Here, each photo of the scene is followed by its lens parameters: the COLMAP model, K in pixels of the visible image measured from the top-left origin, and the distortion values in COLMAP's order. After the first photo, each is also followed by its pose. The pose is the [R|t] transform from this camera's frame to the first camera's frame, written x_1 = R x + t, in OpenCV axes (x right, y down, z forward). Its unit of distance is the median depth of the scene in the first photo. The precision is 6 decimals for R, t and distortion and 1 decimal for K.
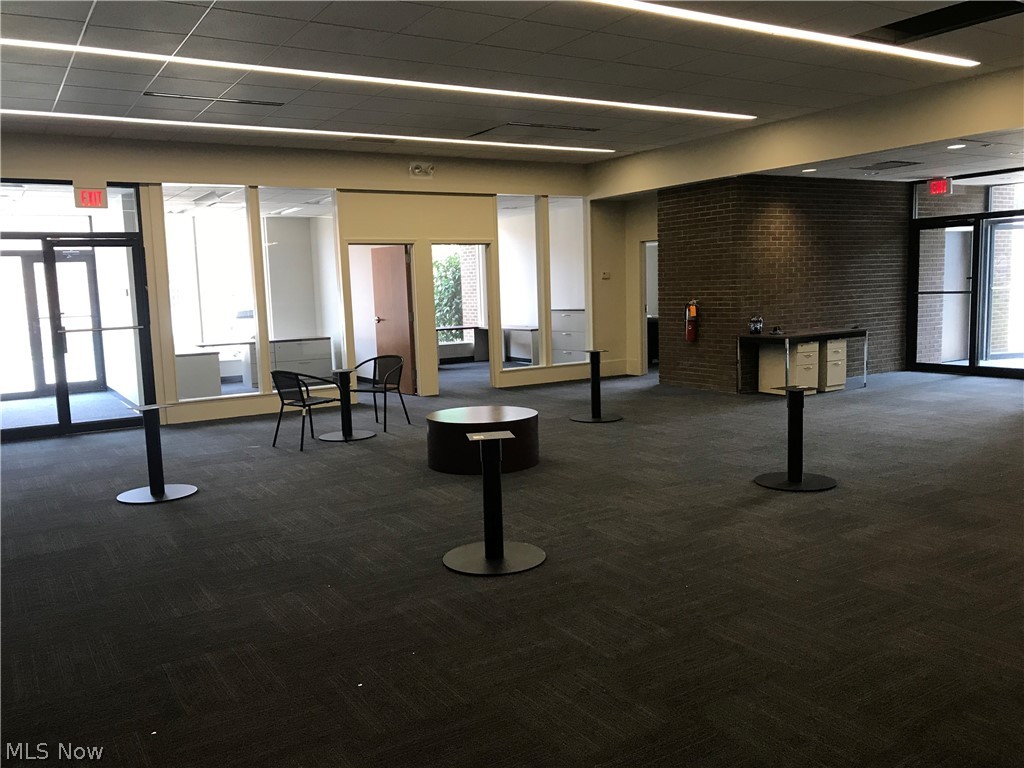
lens RADIAL K [[845.3, 0, 504.2], [0, 845.3, 380.9], [0, 0, 1]] dist [0.048343, 0.007109]
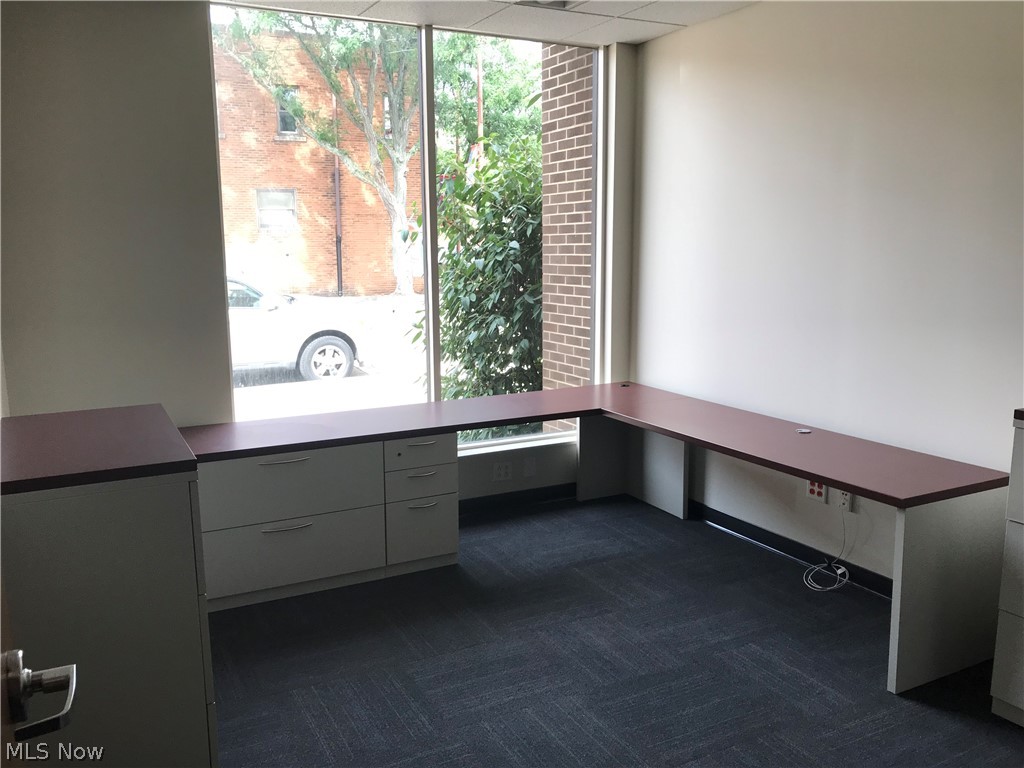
lens RADIAL K [[845.3, 0, 504.2], [0, 845.3, 380.9], [0, 0, 1]] dist [0.048343, 0.007109]
pose [[0.996004, 0.037120, -0.081234, -0.035955], [-0.033240, 0.998265, 0.048610, -0.078078], [0.082898, -0.045716, 0.995509, 0.653011]]
